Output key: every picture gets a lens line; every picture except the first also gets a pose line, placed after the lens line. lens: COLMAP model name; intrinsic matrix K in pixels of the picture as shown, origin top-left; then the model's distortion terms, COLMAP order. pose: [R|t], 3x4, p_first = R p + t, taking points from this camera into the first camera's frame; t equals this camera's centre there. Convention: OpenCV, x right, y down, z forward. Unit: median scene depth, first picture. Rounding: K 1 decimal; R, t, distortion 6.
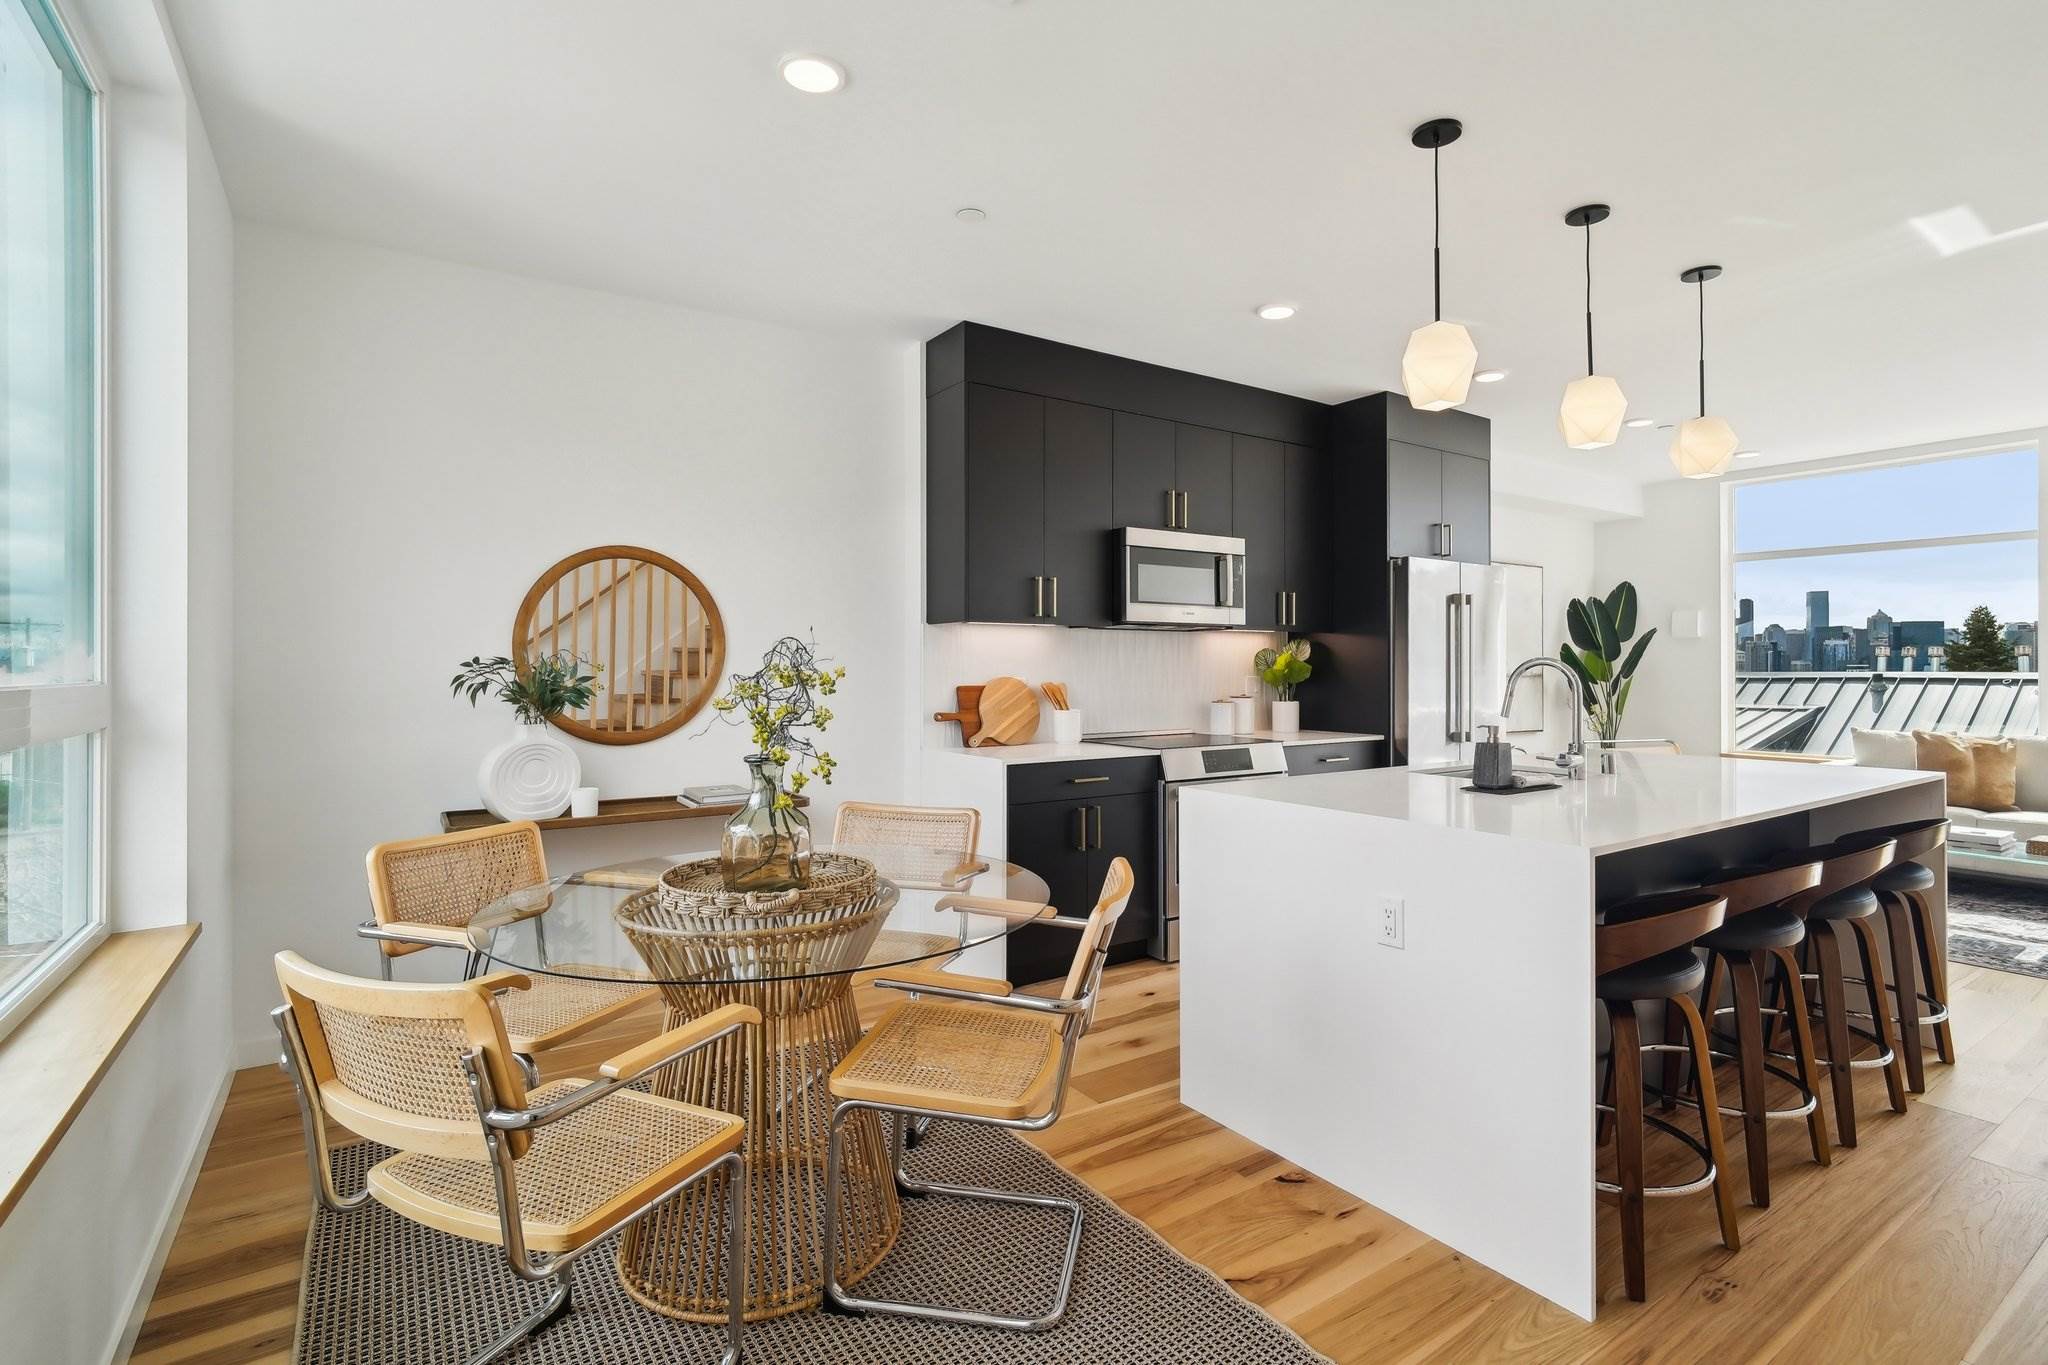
lens RADIAL K [[957.7, 0, 1030.4], [0, 957.7, 671.4], [0, 0, 1]] dist [-0.002135, -0.000382]
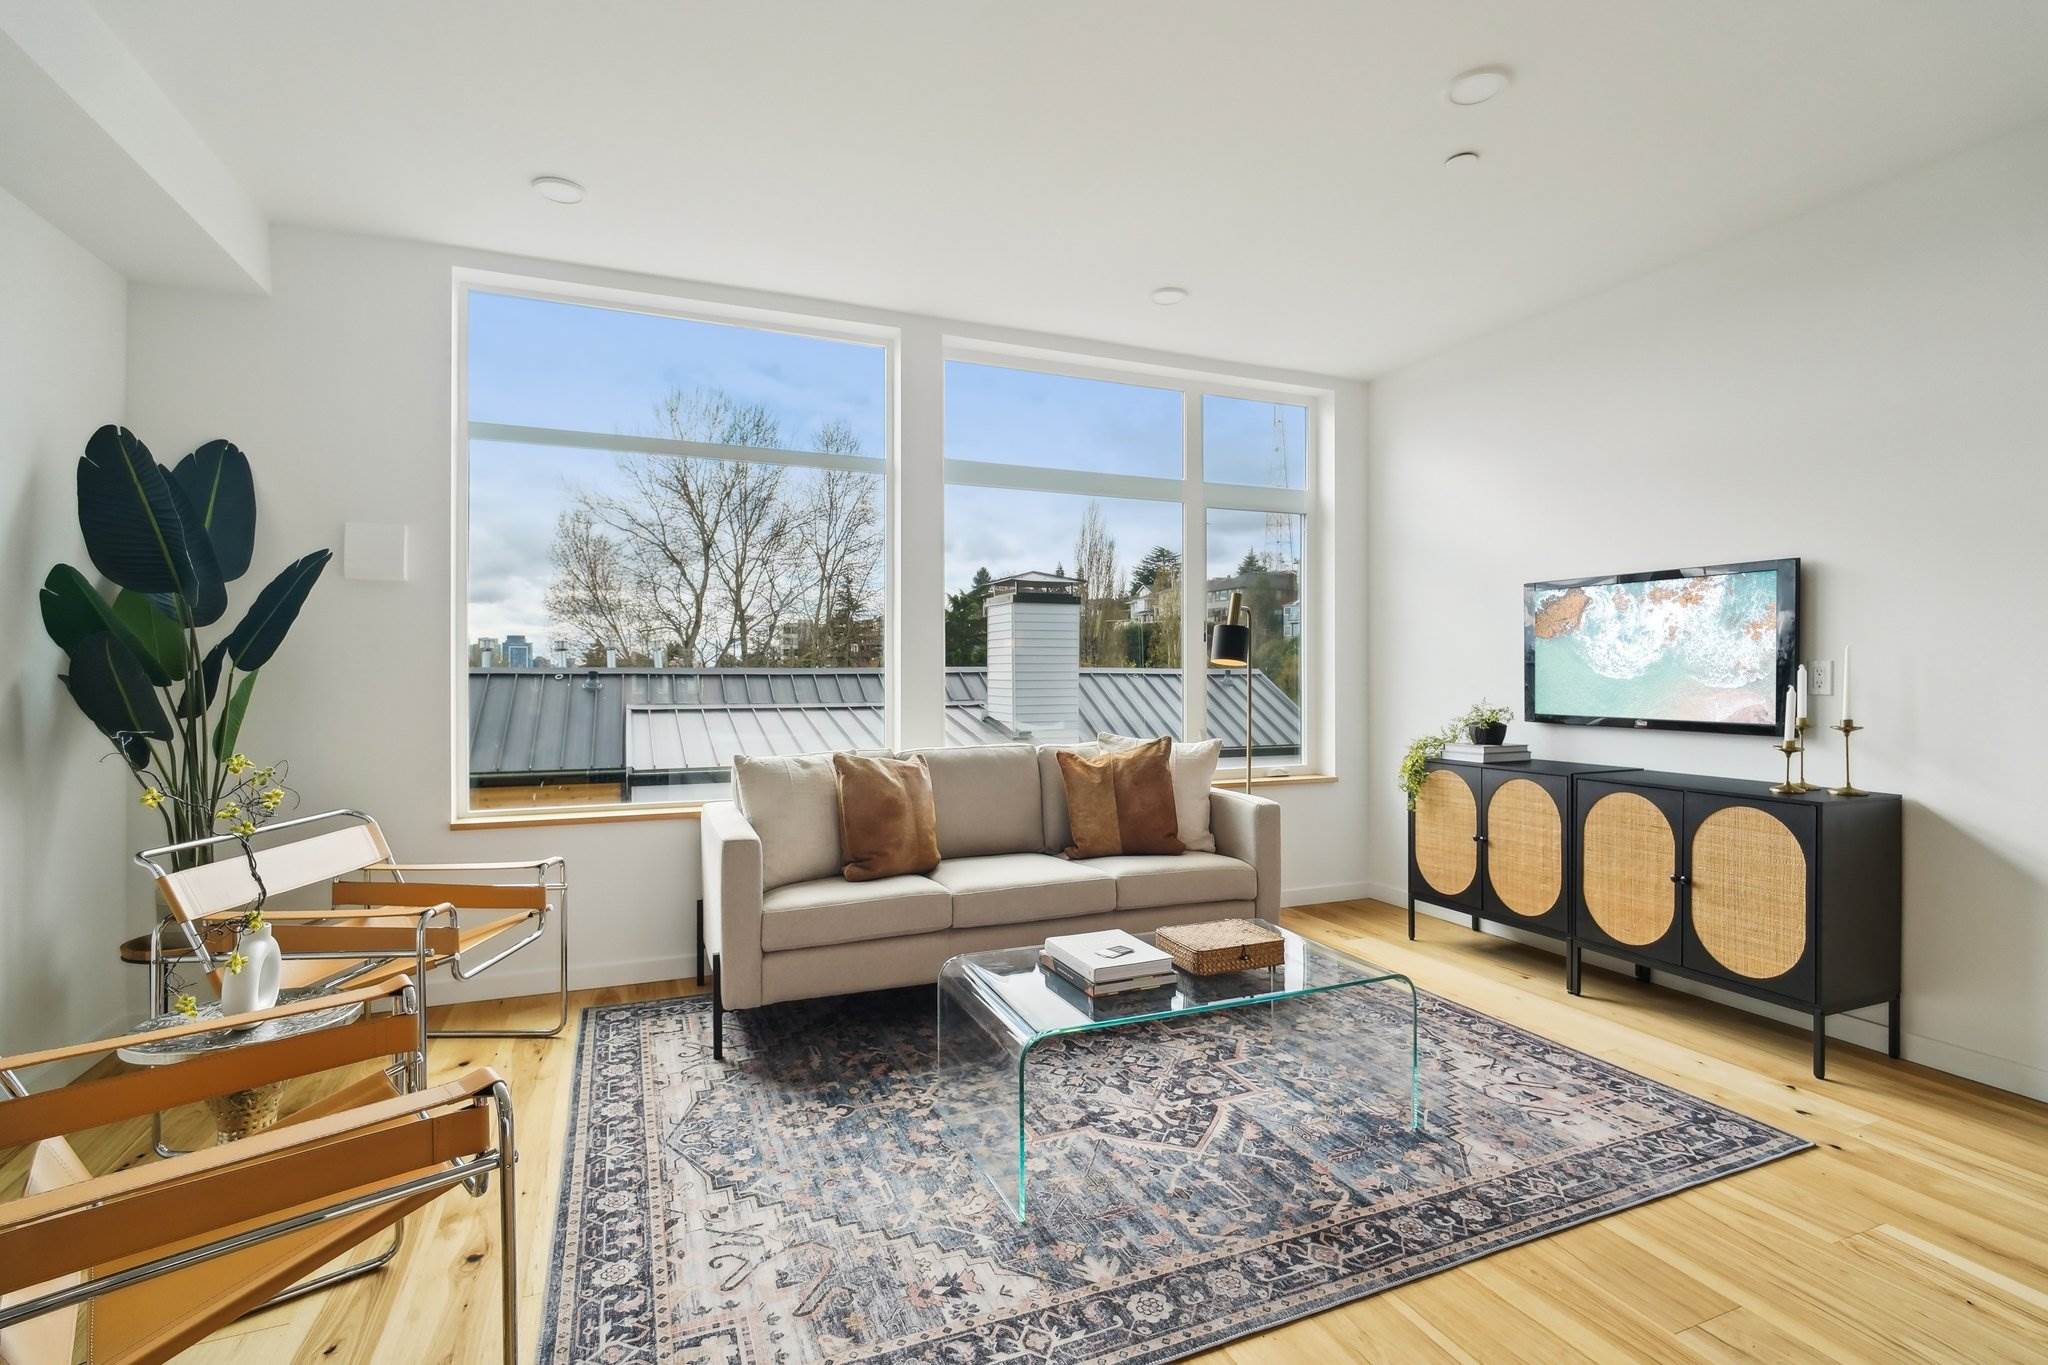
lens RADIAL K [[968.2, 0, 1037.0], [0, 968.2, 682.6], [0, 0, 1]] dist [-0.017669, 0.005173]
pose [[0.192630, -0.013727, 0.981175, 0.276621], [0.002892, 0.999906, 0.013422, 0.008249], [-0.981267, 0.000252, 0.192651, 0.573549]]
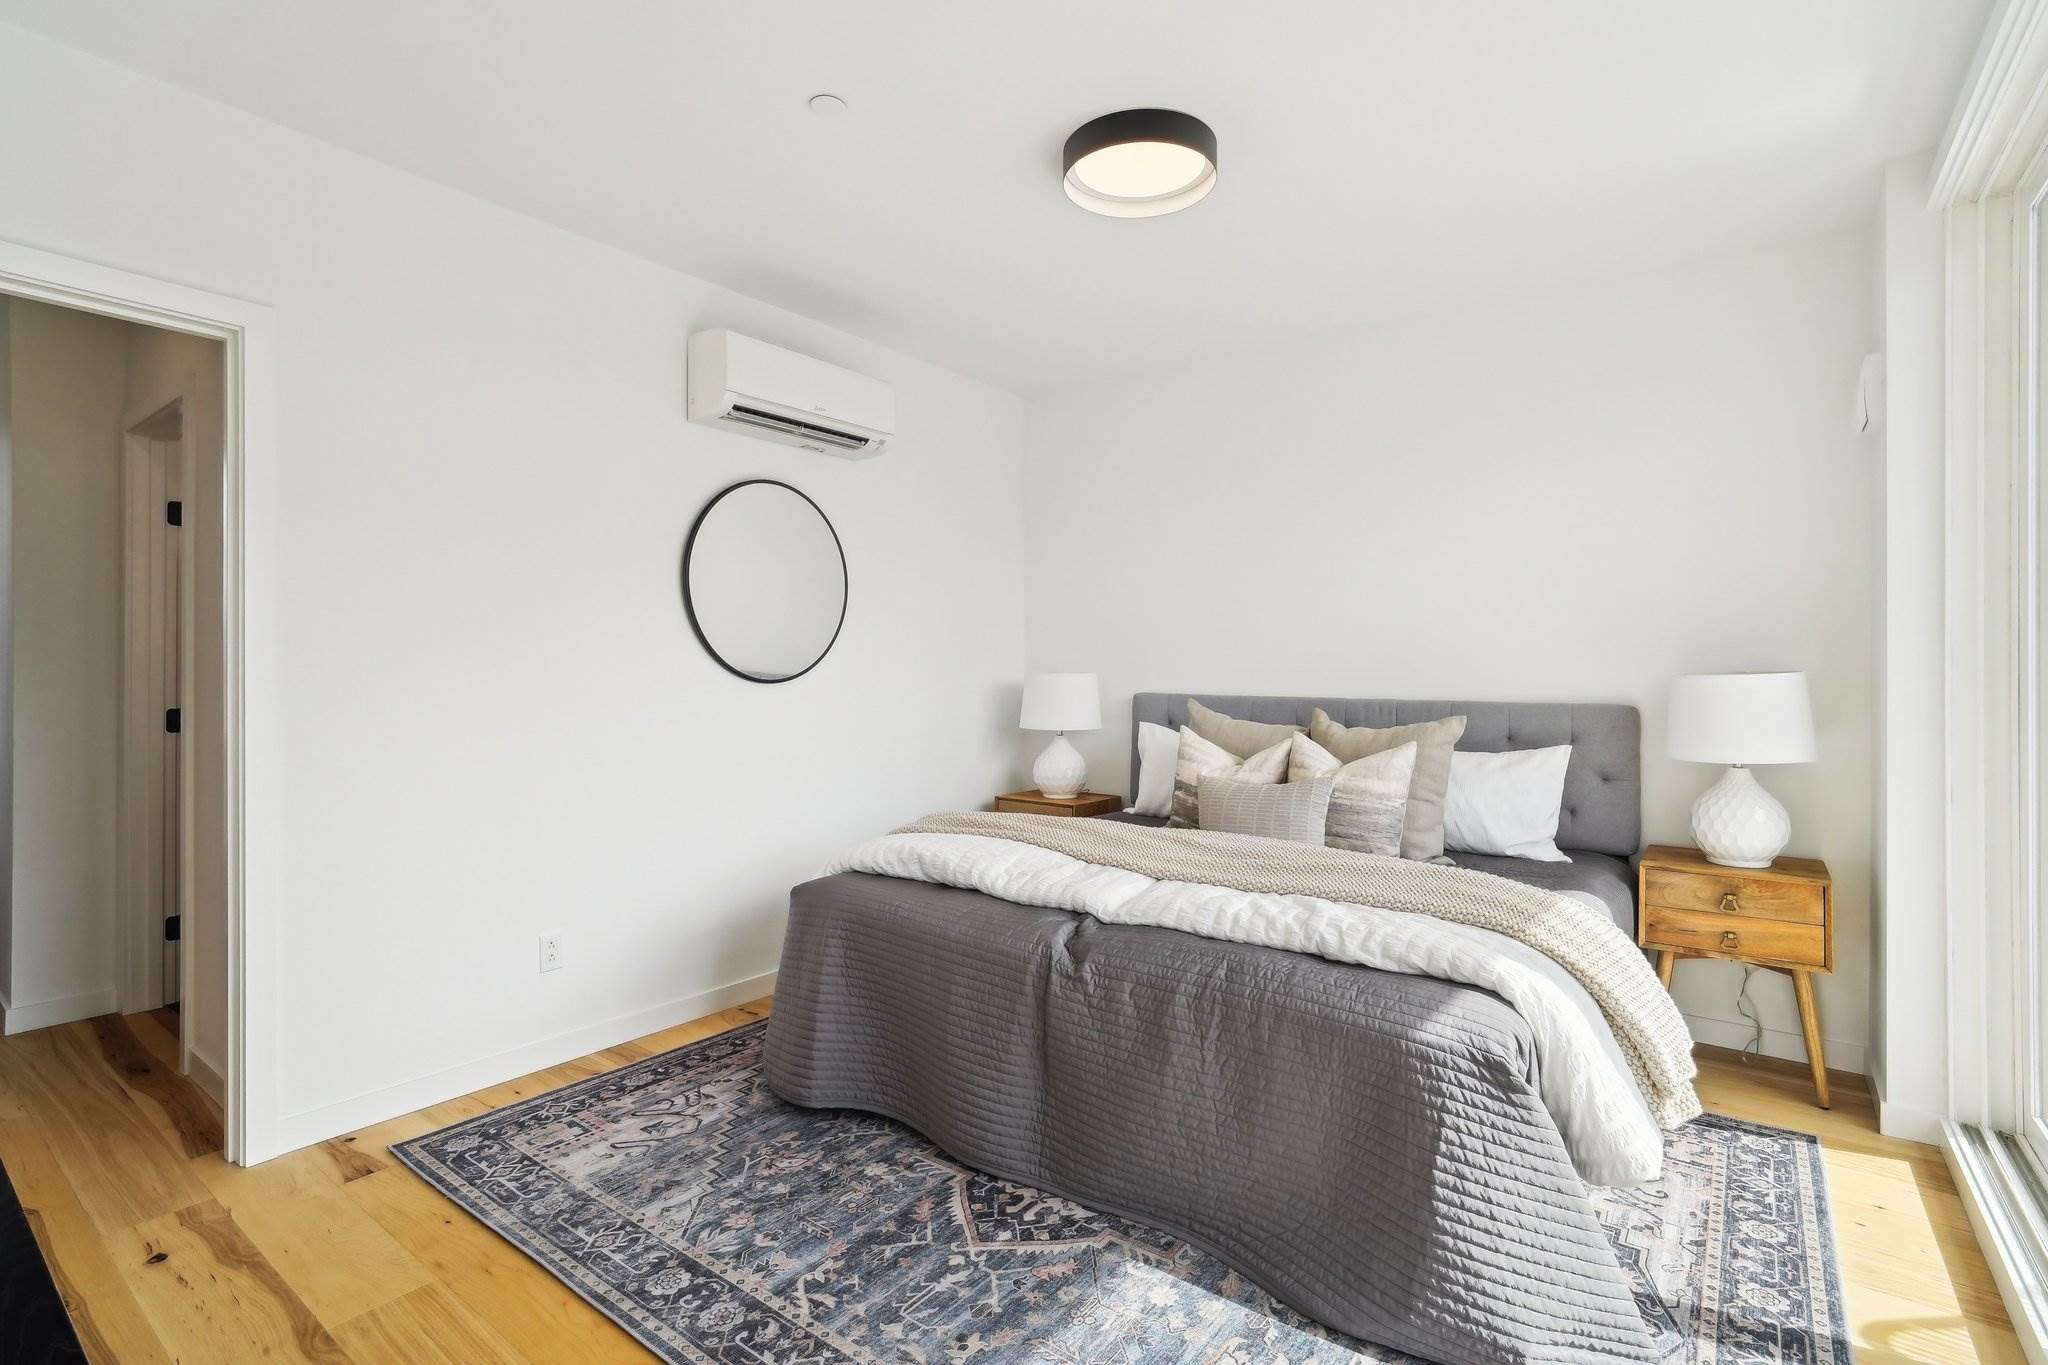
lens RADIAL K [[968.2, 0, 1006.3], [0, 968.2, 674.5], [0, 0, 1]] dist [-0.017669, 0.005173]
pose [[-0.951063, -0.004791, -0.308961, 0.793977], [-0.005552, 0.999983, 0.001584, 0.005720], [0.308948, 0.003221, -0.951073, 0.925311]]
